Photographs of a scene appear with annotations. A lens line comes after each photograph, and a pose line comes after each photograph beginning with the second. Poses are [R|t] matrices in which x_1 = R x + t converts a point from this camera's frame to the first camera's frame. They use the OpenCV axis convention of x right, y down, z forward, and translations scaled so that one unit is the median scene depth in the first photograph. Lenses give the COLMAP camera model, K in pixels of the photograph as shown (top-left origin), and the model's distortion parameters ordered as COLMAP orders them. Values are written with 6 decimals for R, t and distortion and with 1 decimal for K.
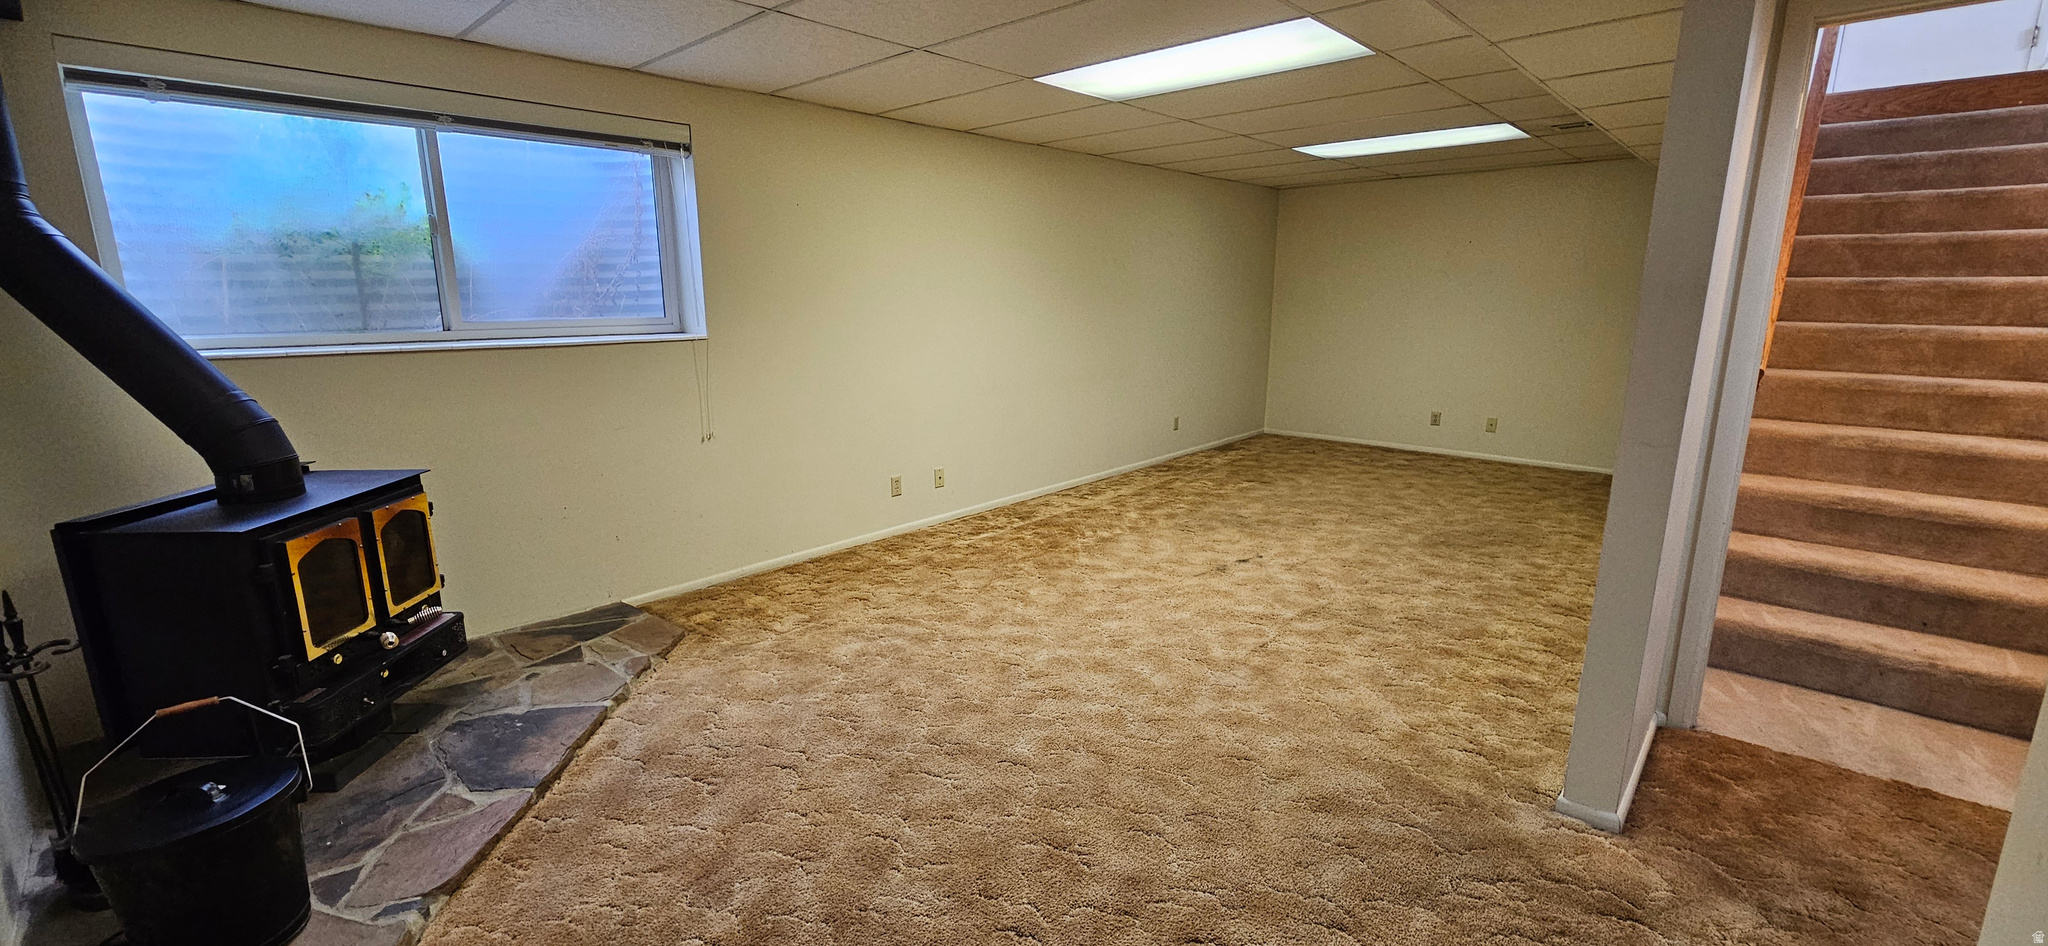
lens RADIAL K [[851.8, 0, 1024.0], [0, 851.8, 473.0], [0, 0, 1]] dist [-0.002603, -0.000023]
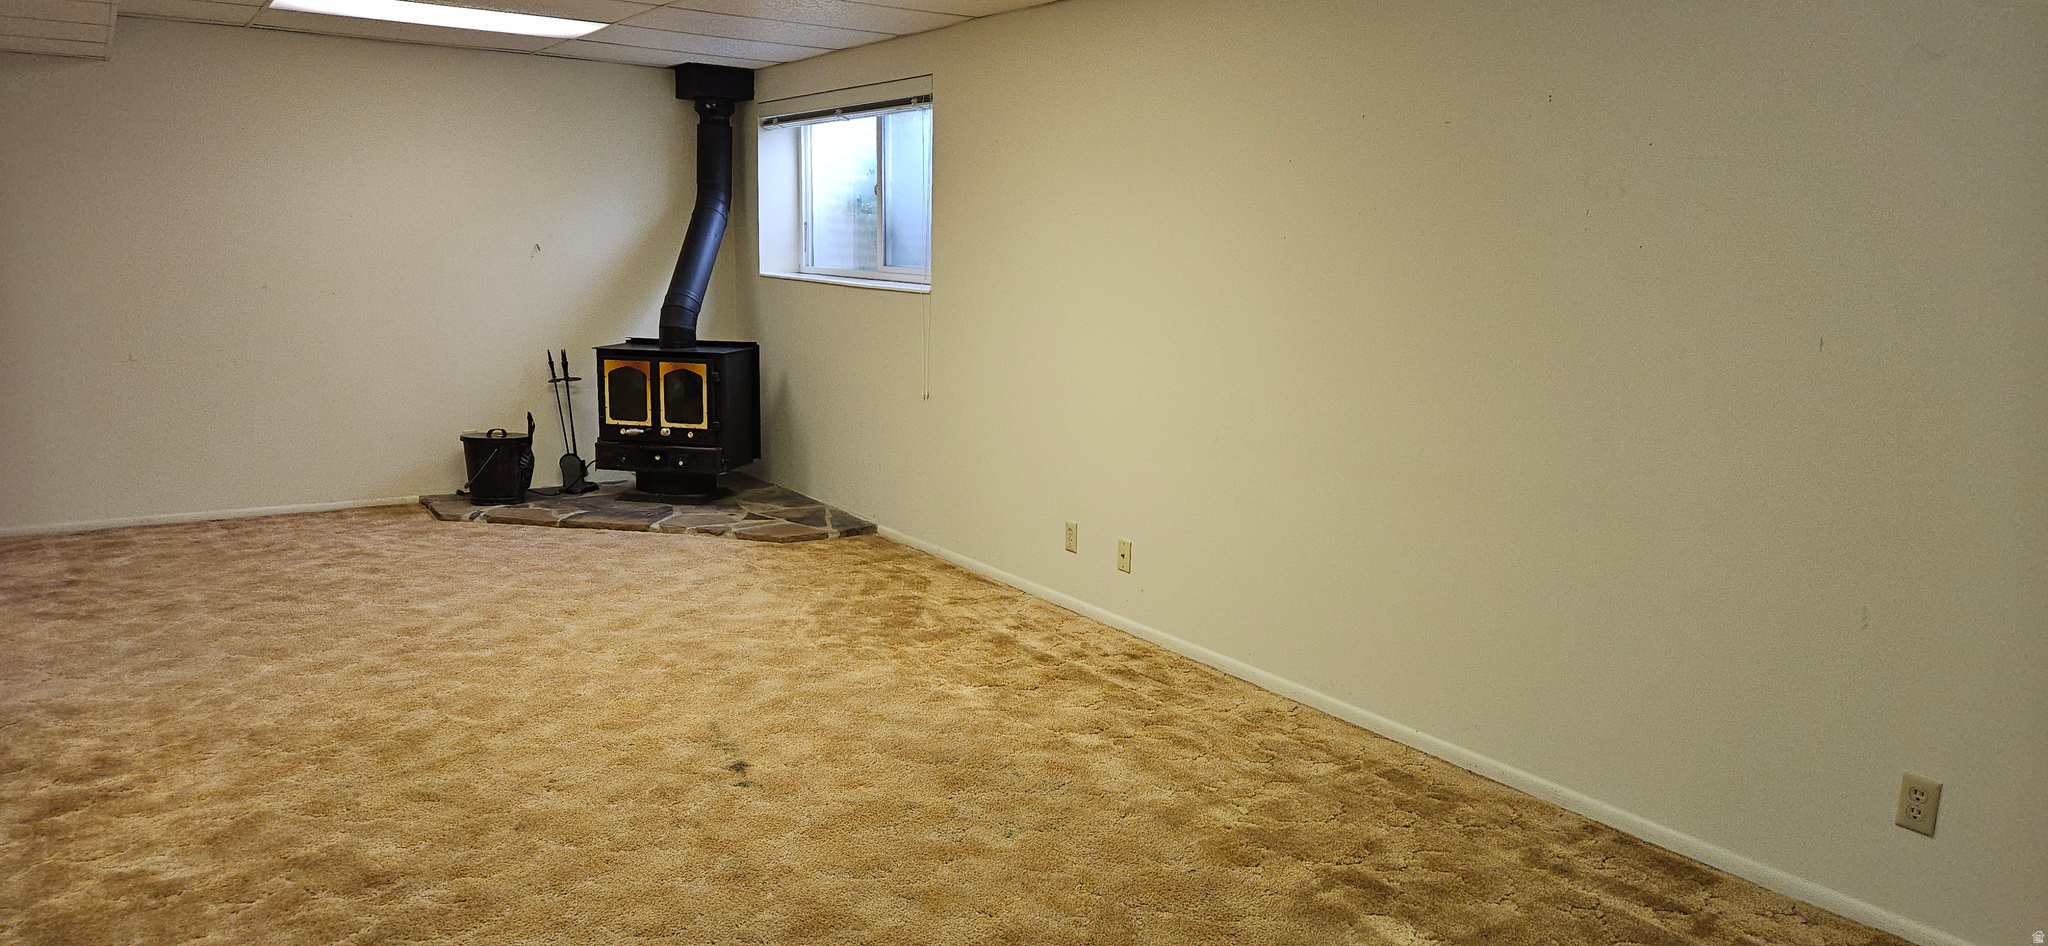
lens RADIAL K [[1428.0, 0, 1024.0], [0, 1428.0, 473.0], [0, 0, 1]] dist [0.001658, 0.000077]
pose [[-0.259240, 0.154785, -0.953329, 1.232881], [-0.222807, 0.950865, 0.214973, -0.354505], [0.939762, 0.268138, -0.212015, 1.586588]]
